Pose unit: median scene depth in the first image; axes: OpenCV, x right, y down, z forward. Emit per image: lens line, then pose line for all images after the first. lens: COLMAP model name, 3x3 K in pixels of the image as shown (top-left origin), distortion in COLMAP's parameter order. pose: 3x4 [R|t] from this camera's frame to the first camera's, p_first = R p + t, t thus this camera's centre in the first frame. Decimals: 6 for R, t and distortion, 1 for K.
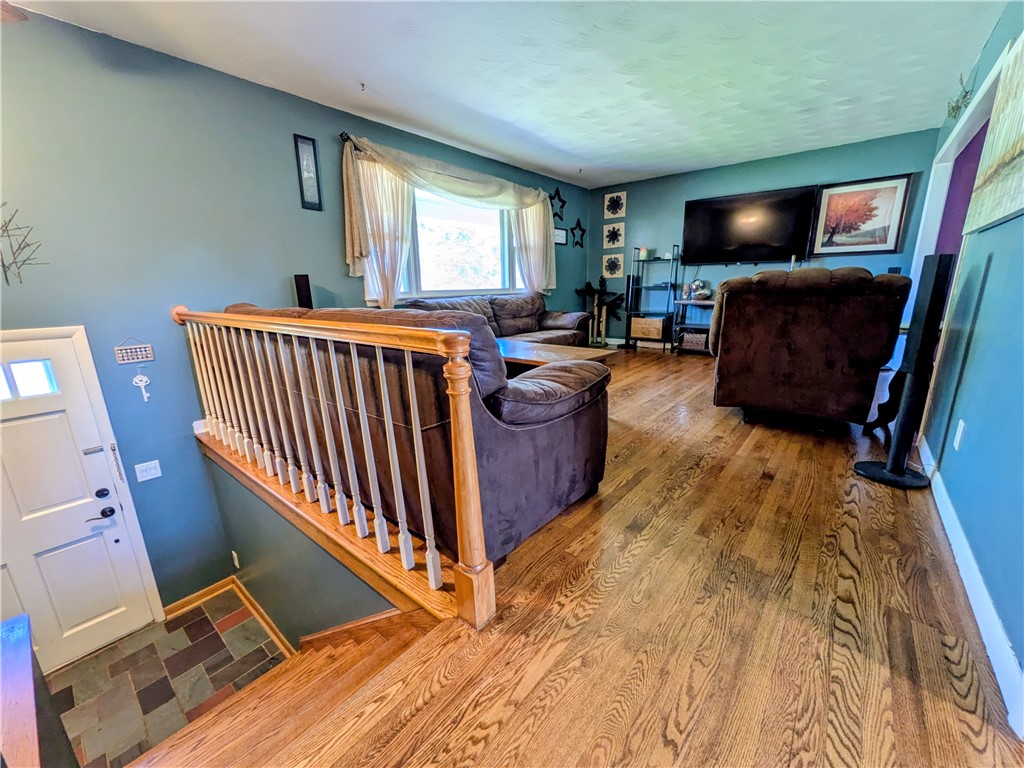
lens RADIAL K [[407.6, 0, 512.1], [0, 407.6, 385.7], [0, 0, 1]] dist [0.001002, -0.000293]
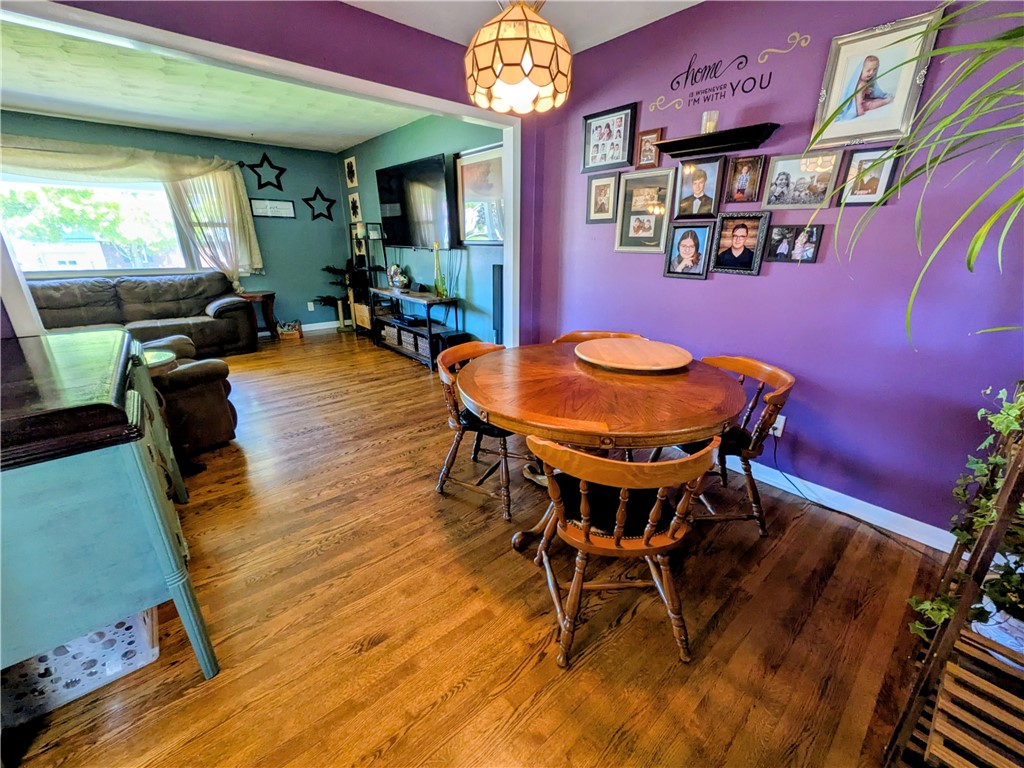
lens RADIAL K [[406.6, 0, 506.1], [0, 406.6, 386.4], [0, 0, 1]] dist [-0.002228, -0.000161]
pose [[0.982672, 0.080677, -0.166872, 0.951185], [-0.064166, 0.992705, 0.102078, -0.118650], [0.173890, -0.089602, 0.980680, 0.201406]]
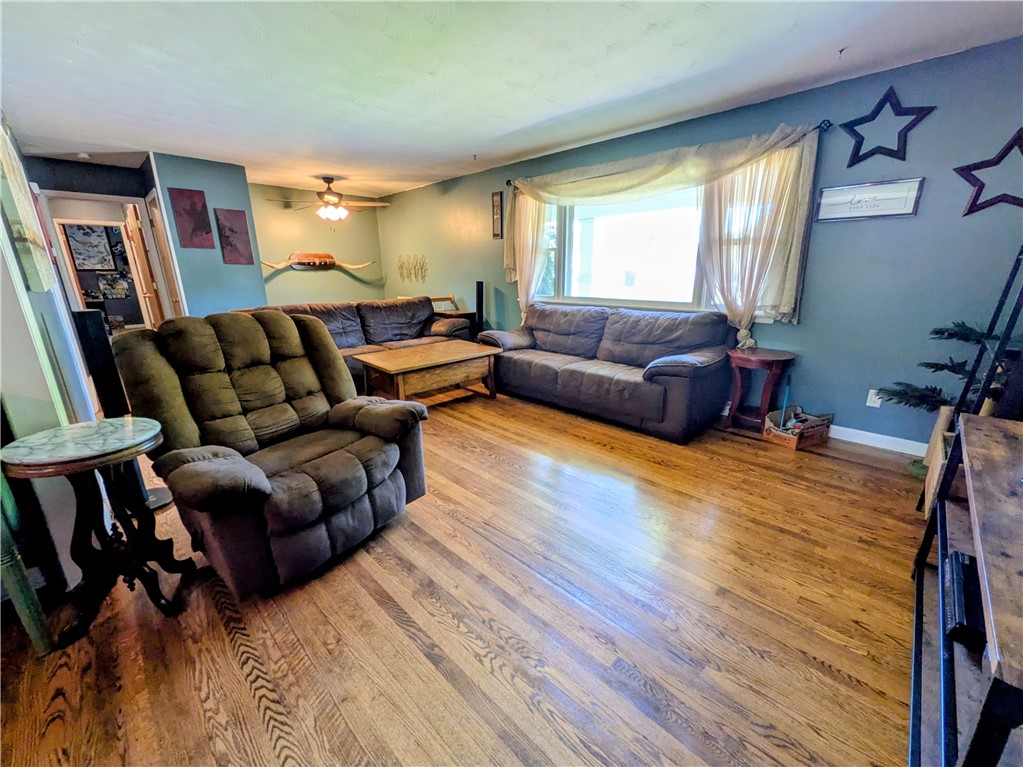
lens RADIAL K [[413.1, 0, 509.8], [0, 413.1, 385.2], [0, 0, 1]] dist [0.001858, -0.000042]
pose [[-0.090072, 0.289636, -0.952889, 0.764129], [-0.231236, 0.924550, 0.302880, -0.267934], [0.968719, 0.247623, -0.016302, 0.800821]]
